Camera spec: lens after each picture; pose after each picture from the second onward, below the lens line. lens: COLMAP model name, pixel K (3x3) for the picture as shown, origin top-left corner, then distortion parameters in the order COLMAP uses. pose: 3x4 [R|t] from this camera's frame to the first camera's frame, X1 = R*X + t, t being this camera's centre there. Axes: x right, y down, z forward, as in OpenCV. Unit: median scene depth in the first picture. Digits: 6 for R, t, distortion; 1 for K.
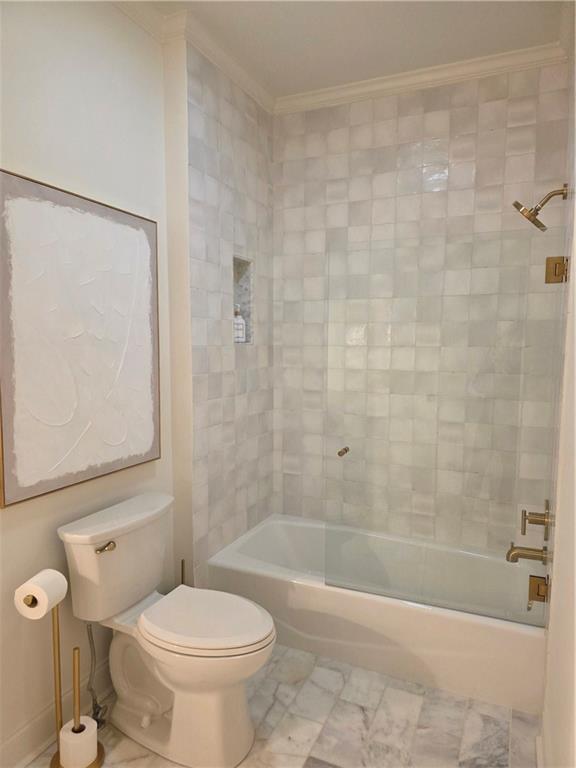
lens RADIAL K [[532.1, 0, 289.4], [0, 532.1, 387.9], [0, 0, 1]] dist [0.078353, -0.054038]
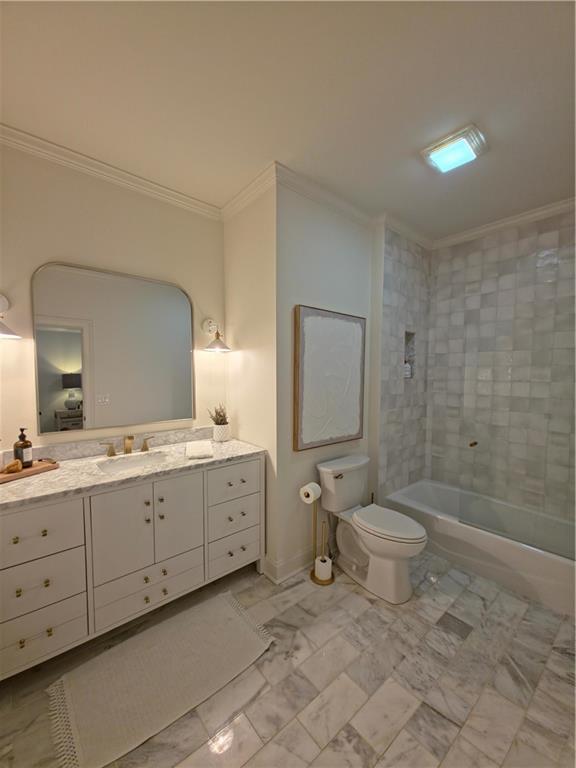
lens RADIAL K [[307.2, 0, 287.7], [0, 307.2, 389.7], [0, 0, 1]] dist [0.014121, -0.000585]
pose [[0.899833, 0.024330, -0.435555, -0.003717], [-0.041078, 0.998733, -0.029077, 0.000529], [0.434296, 0.044056, 0.899692, -0.118741]]
